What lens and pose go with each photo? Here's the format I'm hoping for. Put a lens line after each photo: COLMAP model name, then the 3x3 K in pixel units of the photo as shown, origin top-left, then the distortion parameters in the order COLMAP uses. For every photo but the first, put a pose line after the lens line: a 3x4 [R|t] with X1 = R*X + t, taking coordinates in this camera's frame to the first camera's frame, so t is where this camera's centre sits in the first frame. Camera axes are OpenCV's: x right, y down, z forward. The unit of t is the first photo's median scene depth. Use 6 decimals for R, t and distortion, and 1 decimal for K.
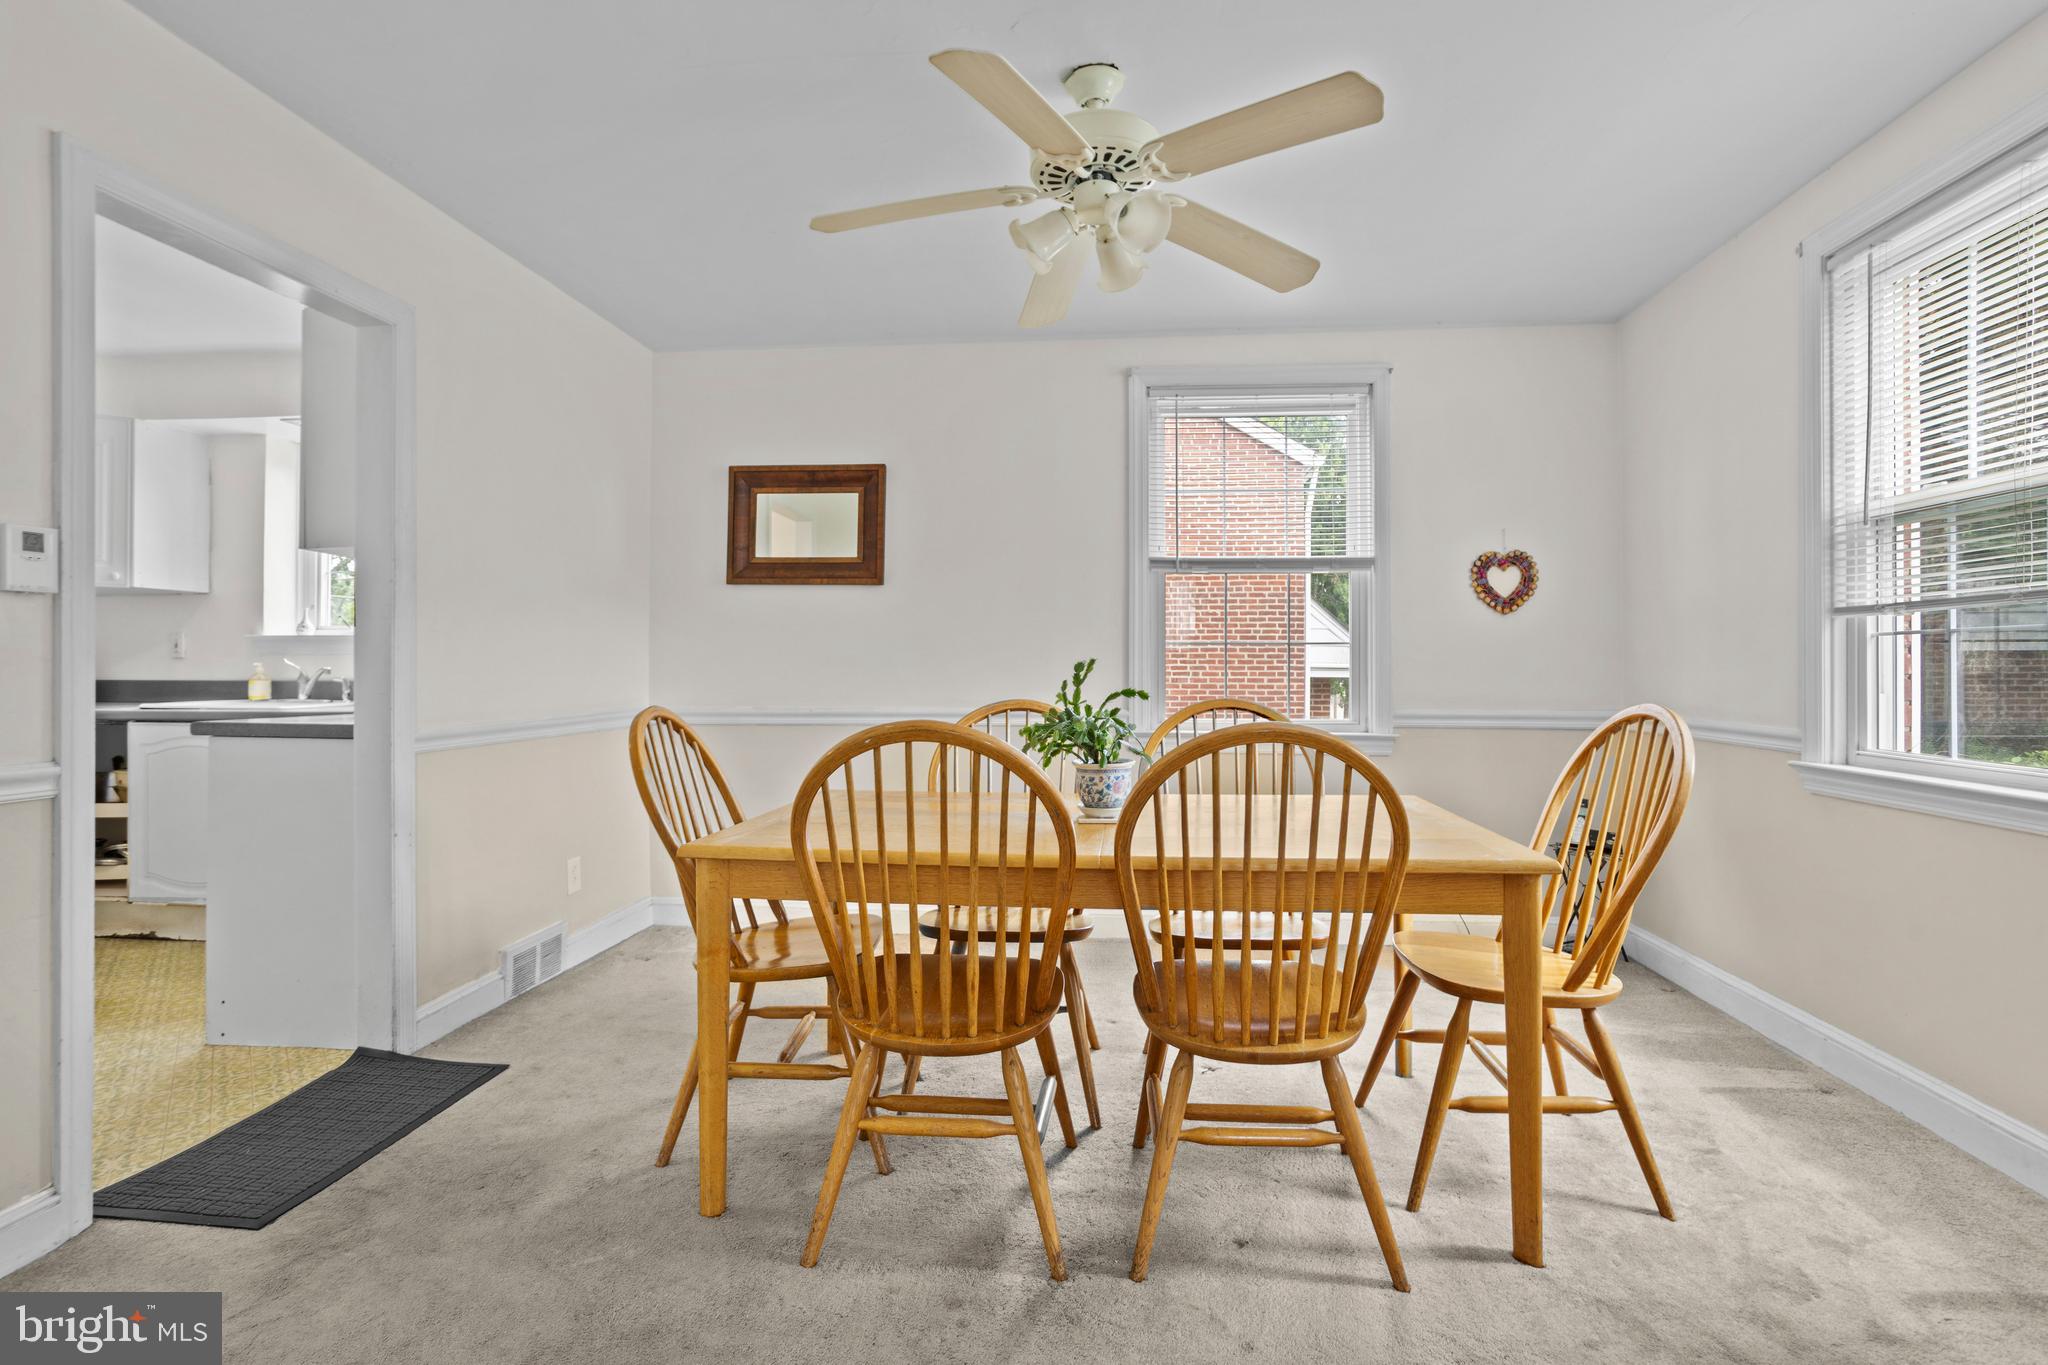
lens RADIAL K [[1004.9, 0, 1019.4], [0, 1004.9, 663.1], [0, 0, 1]] dist [-0.069509, 0.042362]
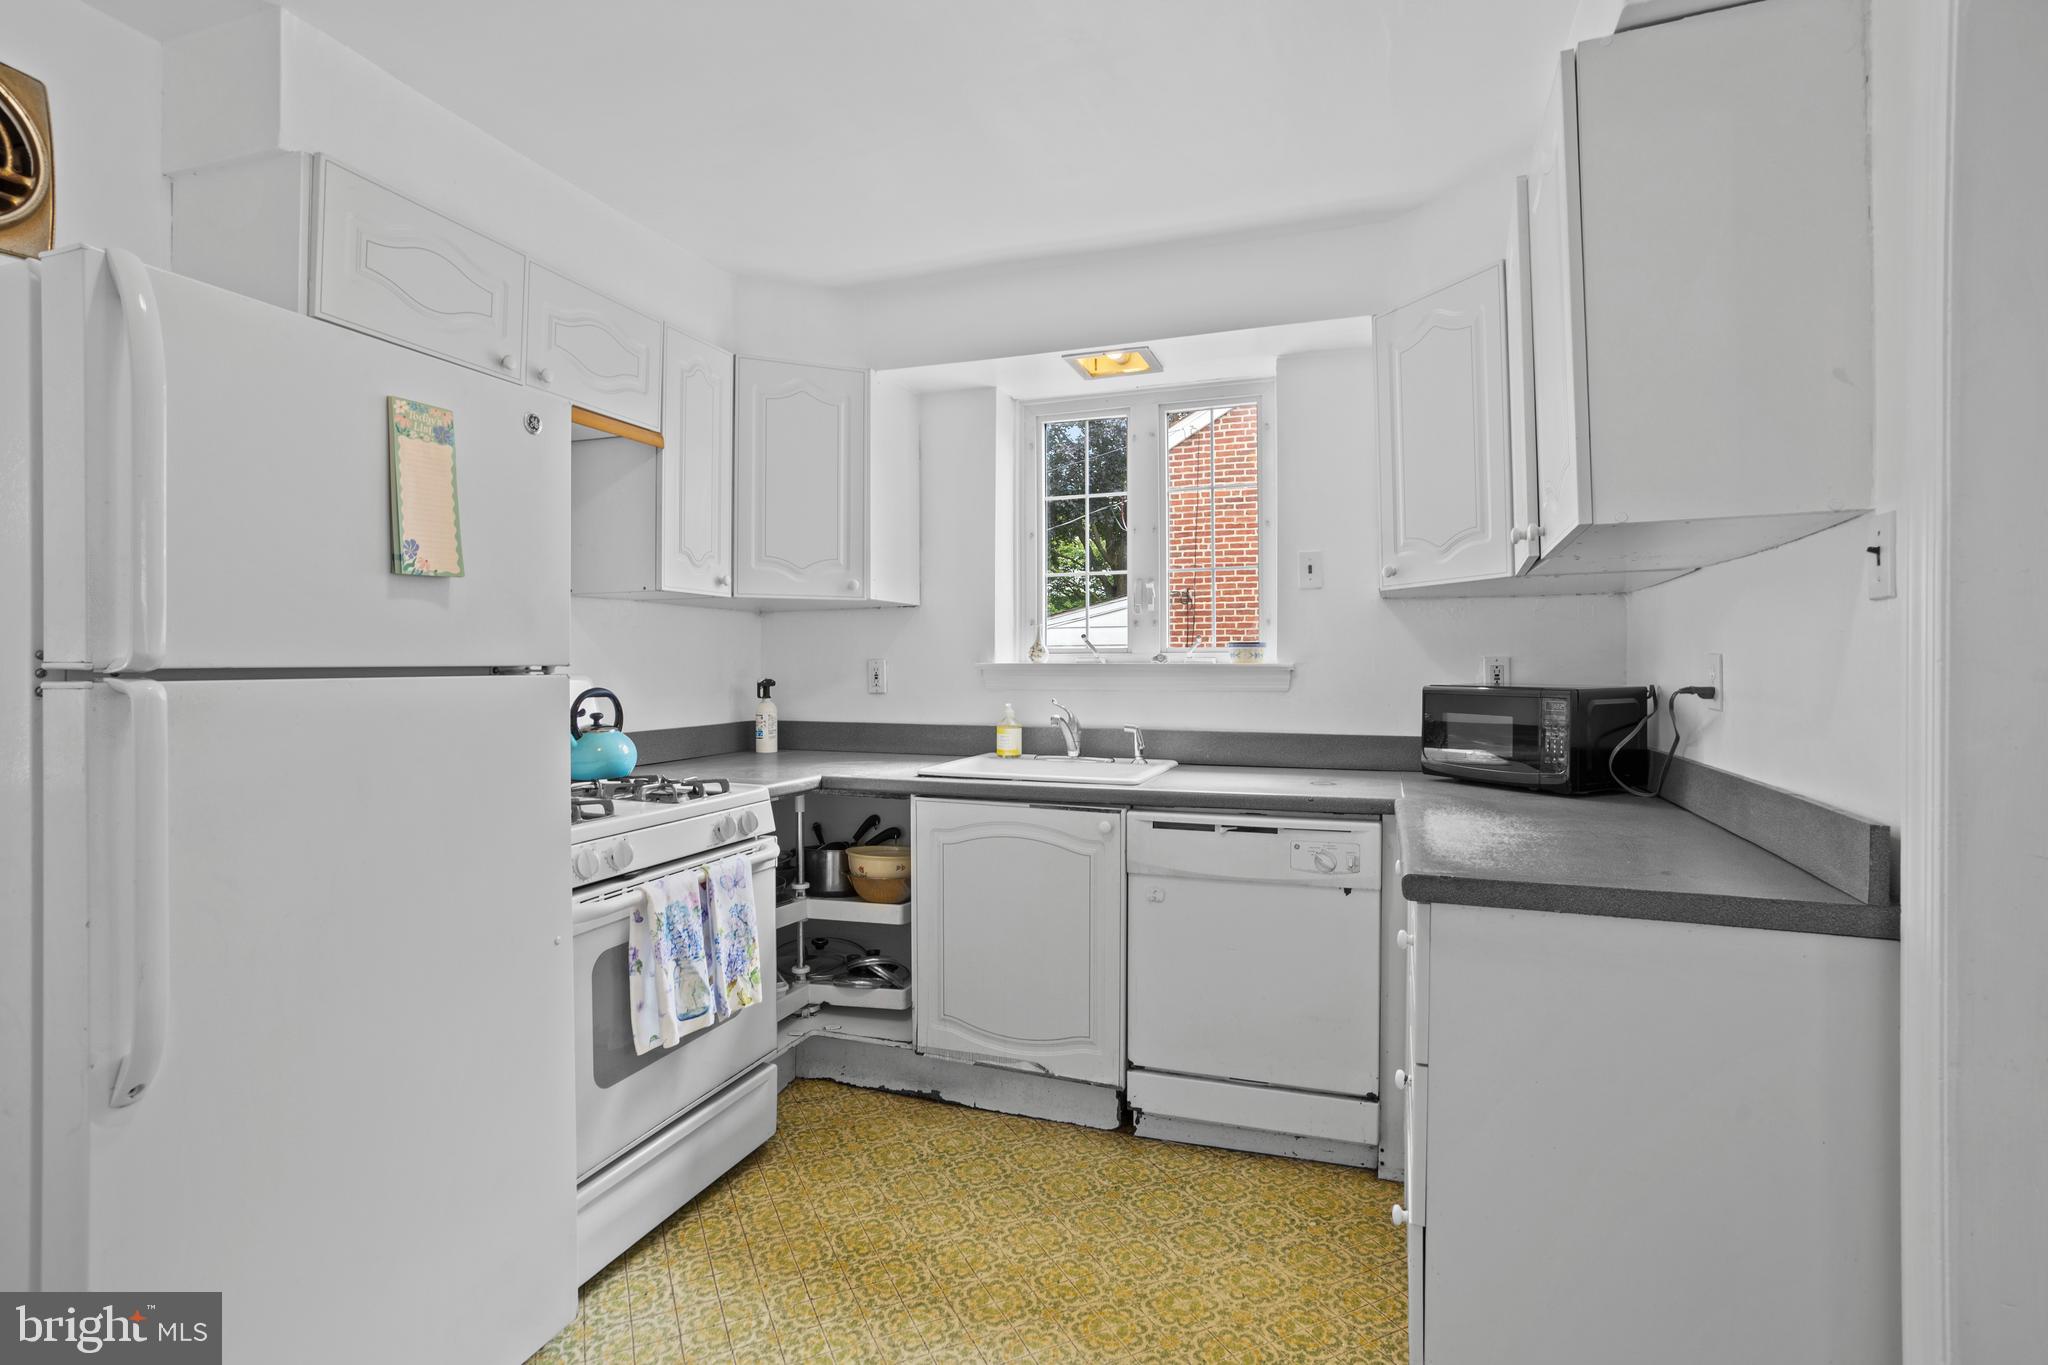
lens RADIAL K [[1004.9, 0, 1019.4], [0, 1004.9, 663.1], [0, 0, 1]] dist [-0.069509, 0.042362]
pose [[0.969886, 0.000261, -0.243559, -0.595384], [0.001745, 0.999966, 0.008021, -0.035571], [0.243553, -0.008204, 0.969853, 0.292860]]
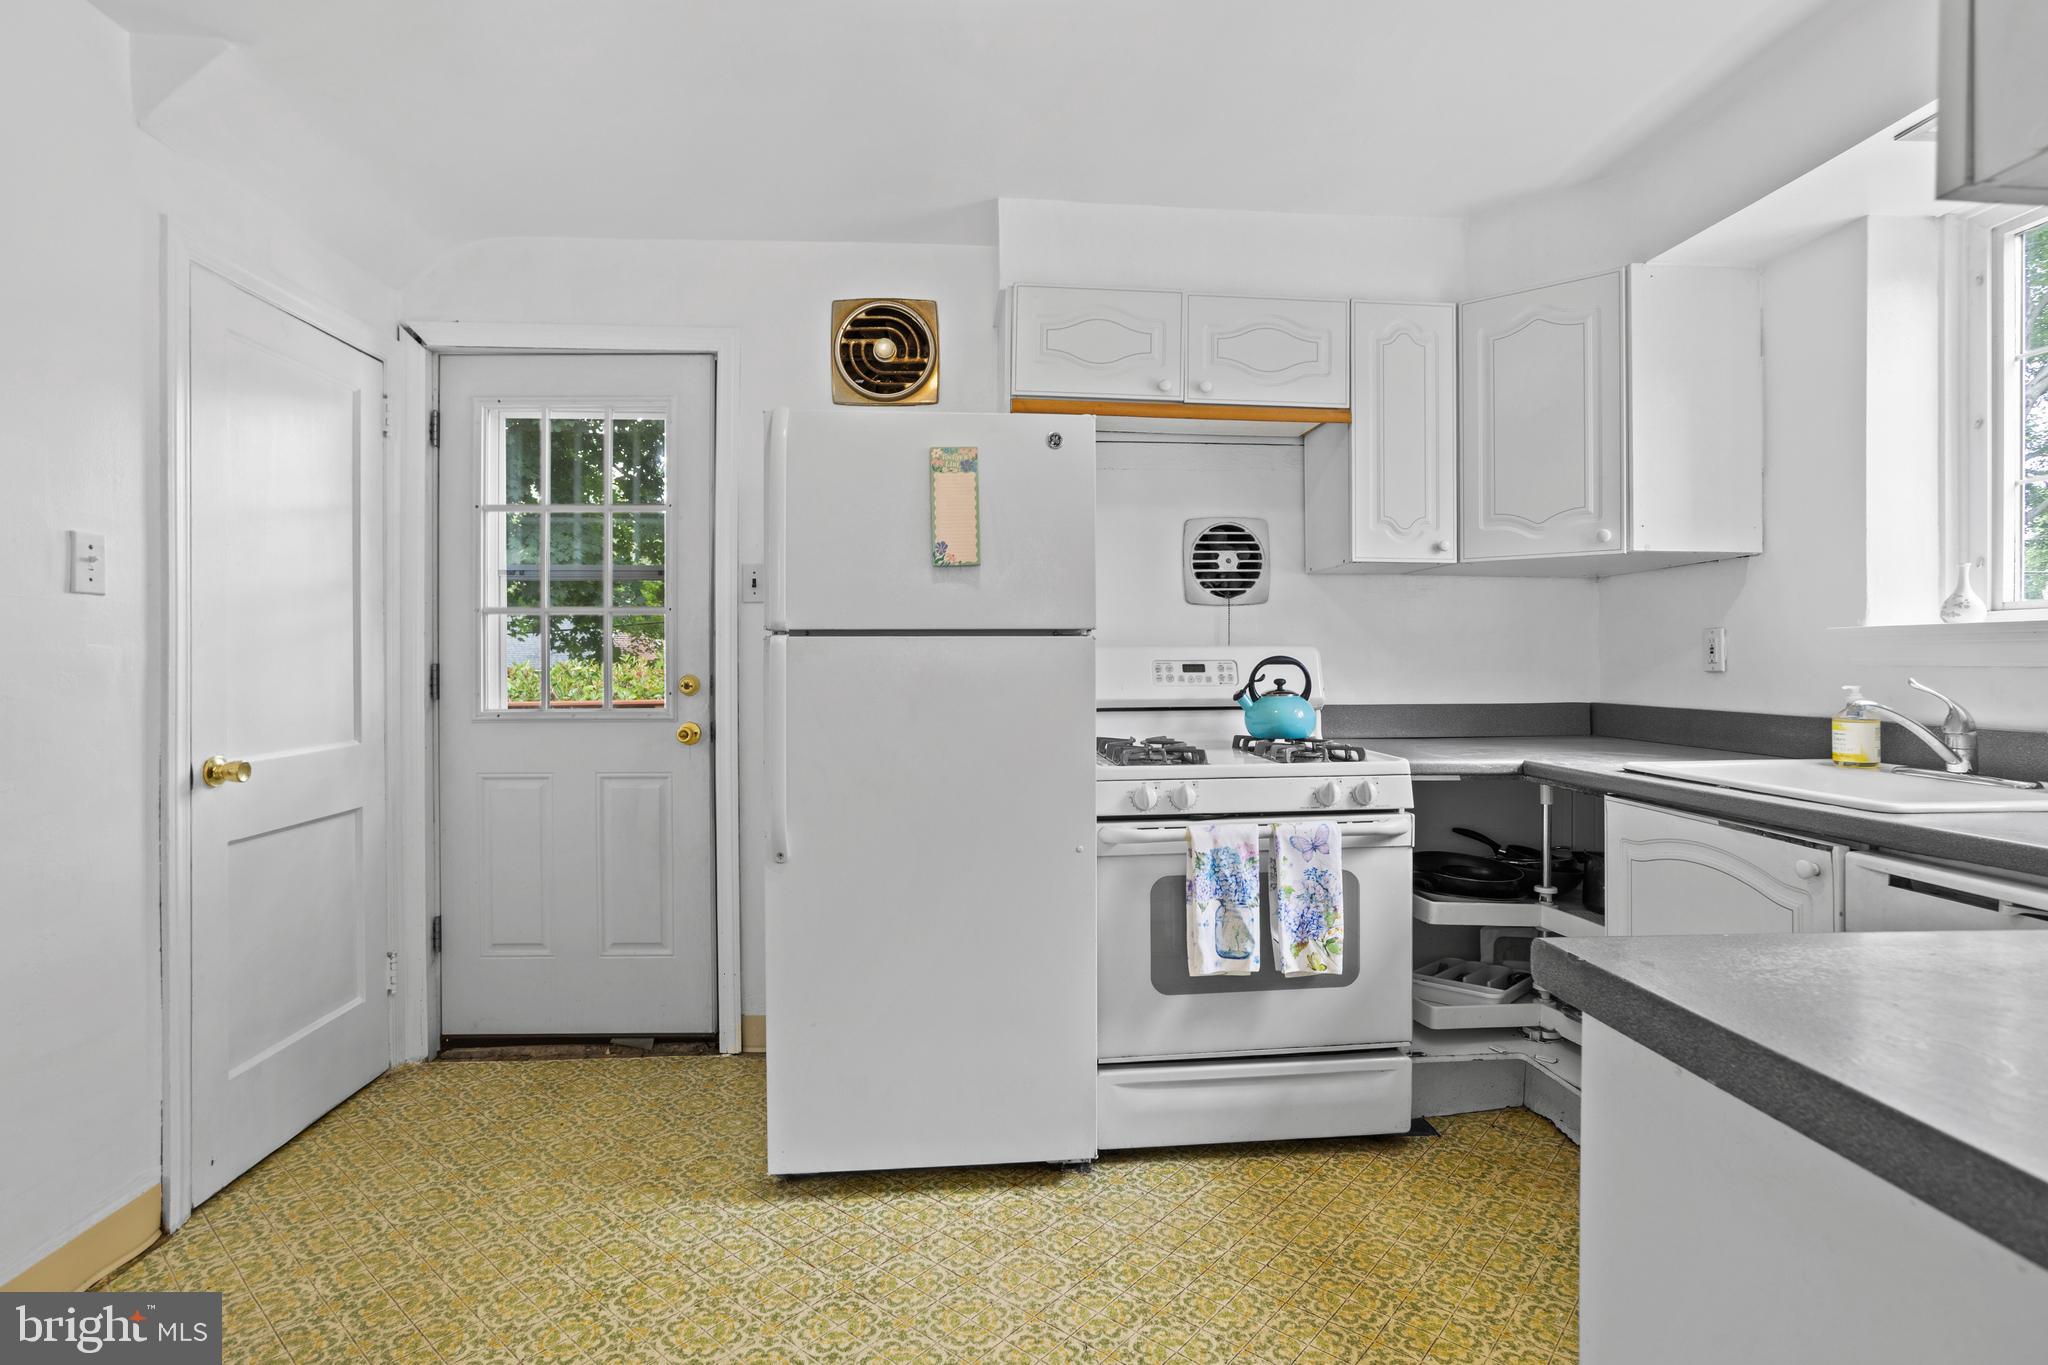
lens RADIAL K [[1004.9, 0, 1019.4], [0, 1004.9, 663.1], [0, 0, 1]] dist [-0.069509, 0.042362]
pose [[0.173424, 0.002045, -0.984845, -0.378959], [0.008604, 0.999957, 0.003591, -0.016409], [0.984810, -0.009096, 0.173399, 0.517856]]
